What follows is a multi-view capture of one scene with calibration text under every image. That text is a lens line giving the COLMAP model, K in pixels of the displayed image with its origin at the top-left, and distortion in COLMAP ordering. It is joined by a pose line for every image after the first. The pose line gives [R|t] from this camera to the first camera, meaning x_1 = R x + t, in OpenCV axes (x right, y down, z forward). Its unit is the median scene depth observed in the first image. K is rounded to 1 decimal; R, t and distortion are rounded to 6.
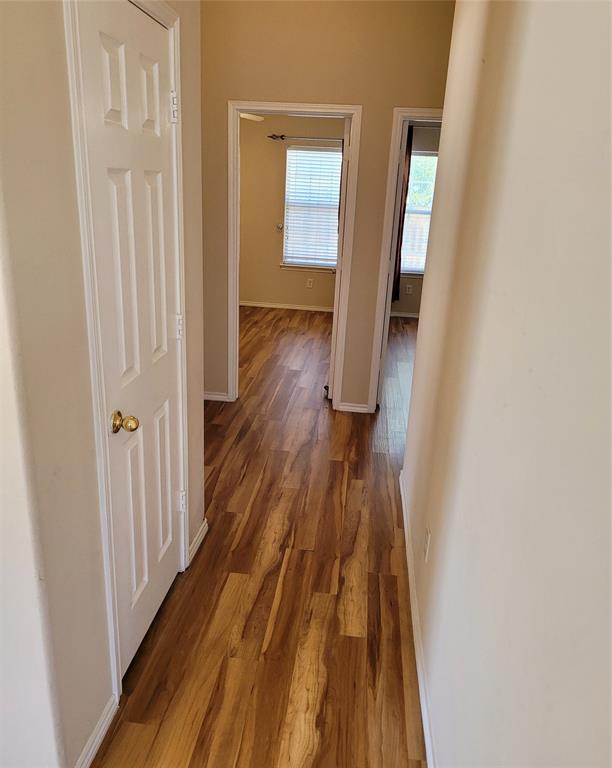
lens RADIAL K [[571.2, 0, 309.9], [0, 571.2, 377.0], [0, 0, 1]] dist [0.064967, -0.078153]
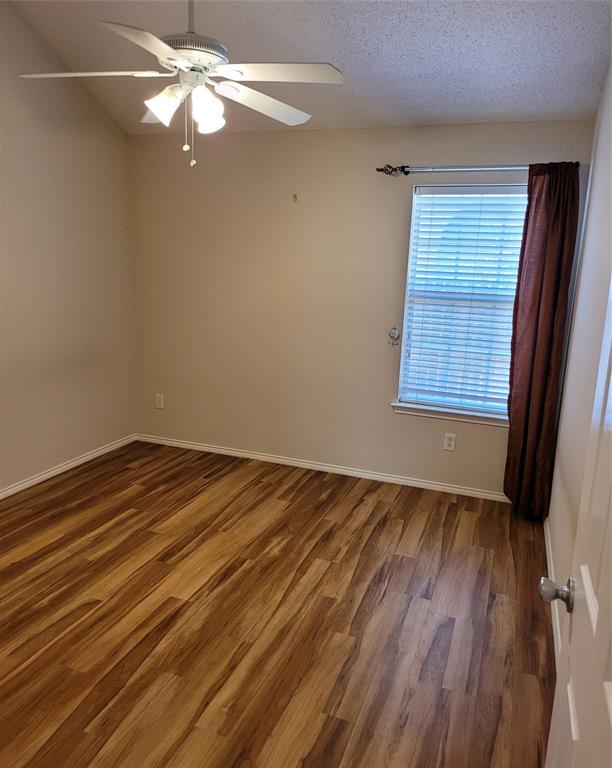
lens RADIAL K [[598.9, 0, 306.0], [0, 598.9, 384.0], [0, 0, 1]] dist [0.070697, 0.319326]
pose [[0.969188, 0.031744, -0.244268, 0.005851], [-0.061173, 0.991613, -0.113852, -0.149658], [0.238605, 0.125287, 0.963001, 0.452171]]
